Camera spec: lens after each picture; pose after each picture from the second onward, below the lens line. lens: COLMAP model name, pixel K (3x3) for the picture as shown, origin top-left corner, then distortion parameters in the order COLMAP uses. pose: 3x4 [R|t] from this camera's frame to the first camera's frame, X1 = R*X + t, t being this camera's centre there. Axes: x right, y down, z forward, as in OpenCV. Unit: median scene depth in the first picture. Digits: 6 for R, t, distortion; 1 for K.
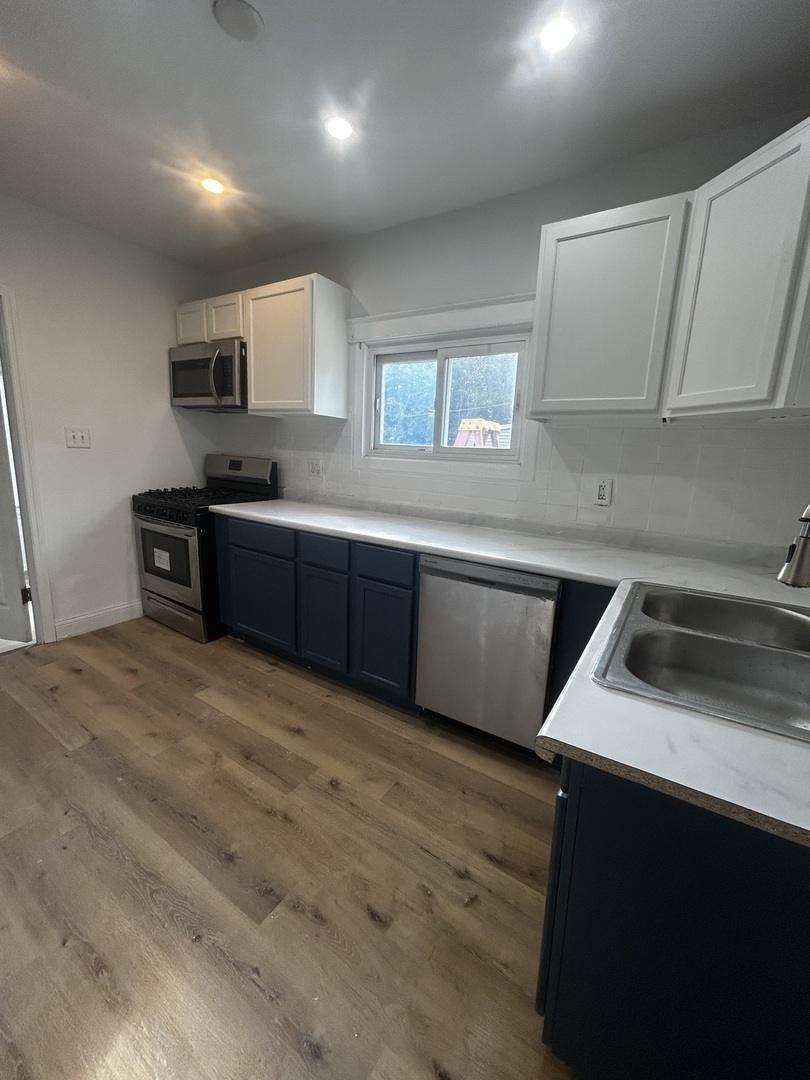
lens RADIAL K [[431.4, 0, 403.0], [0, 431.4, 540.3], [0, 0, 1]] dist [0.001305, 0.001265]
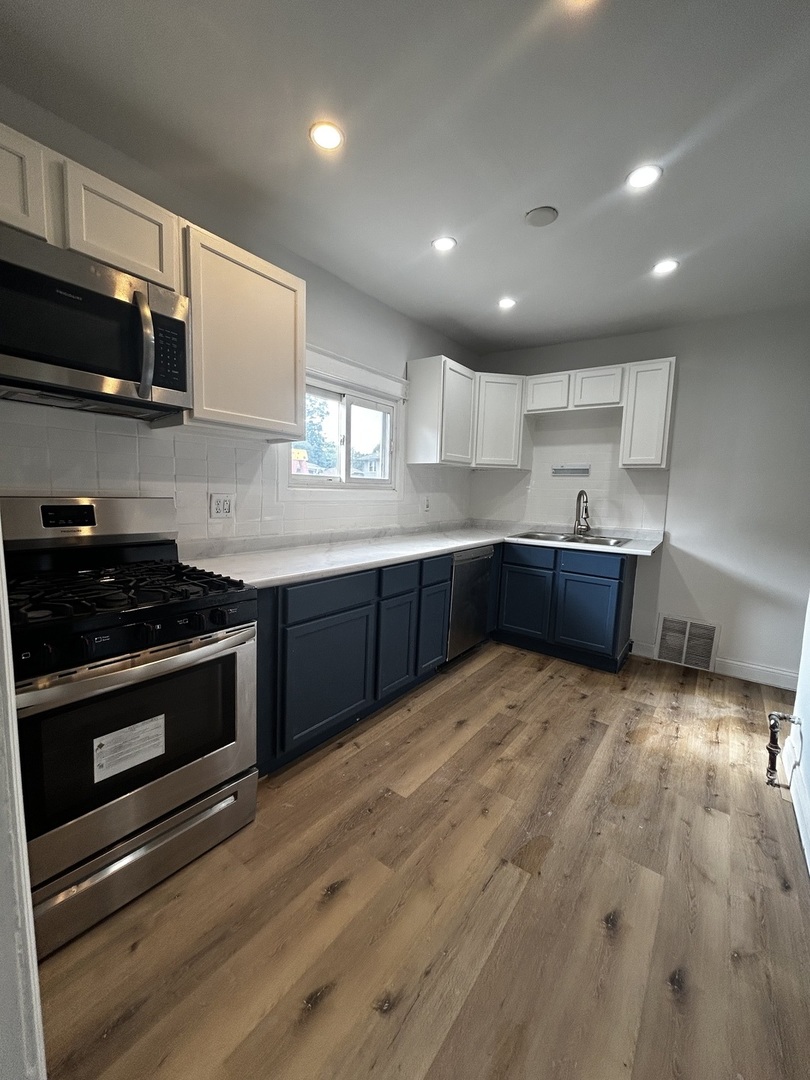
lens RADIAL K [[431.4, 0, 407.5], [0, 431.4, 538.0], [0, 0, 1]] dist [0.001305, 0.001265]
pose [[0.065557, -0.155188, 0.985707, -1.322174], [0.175331, 0.974255, 0.141724, -0.239874], [-0.982324, 0.163534, 0.091078, 0.942898]]
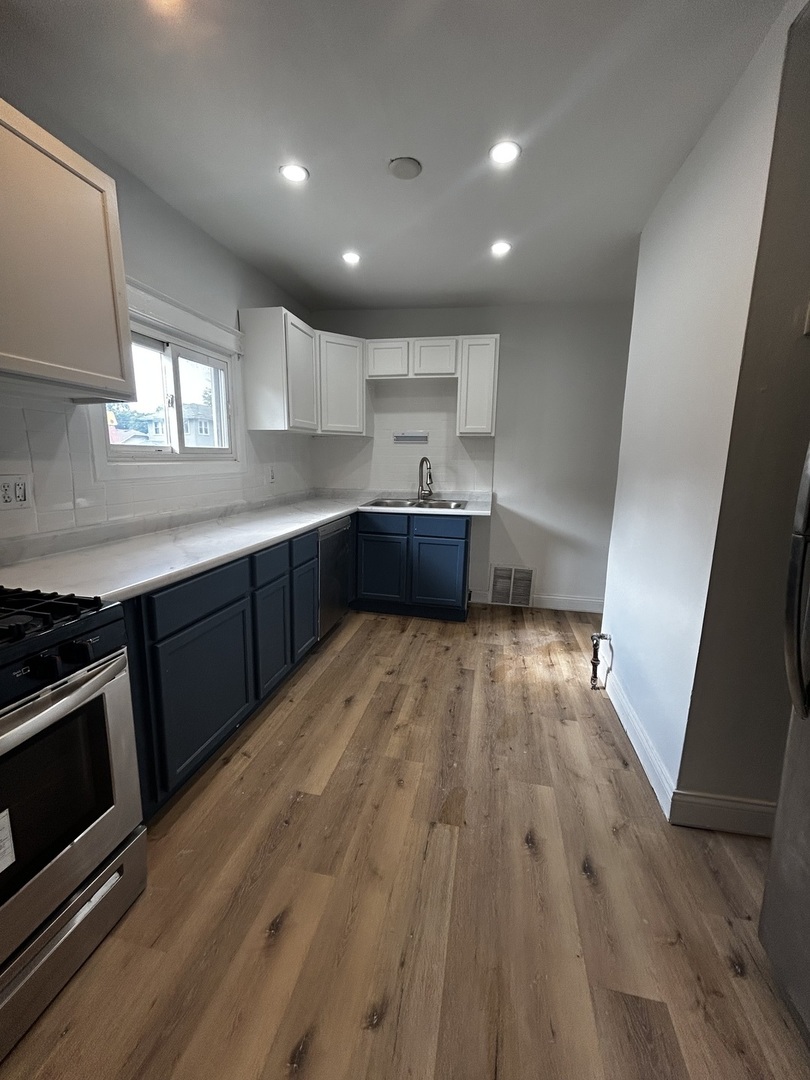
lens RADIAL K [[431.4, 0, 403.2], [0, 431.4, 537.6], [0, 0, 1]] dist [0.001305, 0.001265]
pose [[-0.353894, -0.221061, 0.908786, -1.237865], [0.159625, 0.943135, 0.291577, -0.282153], [-0.921563, 0.248252, -0.298483, 1.090222]]
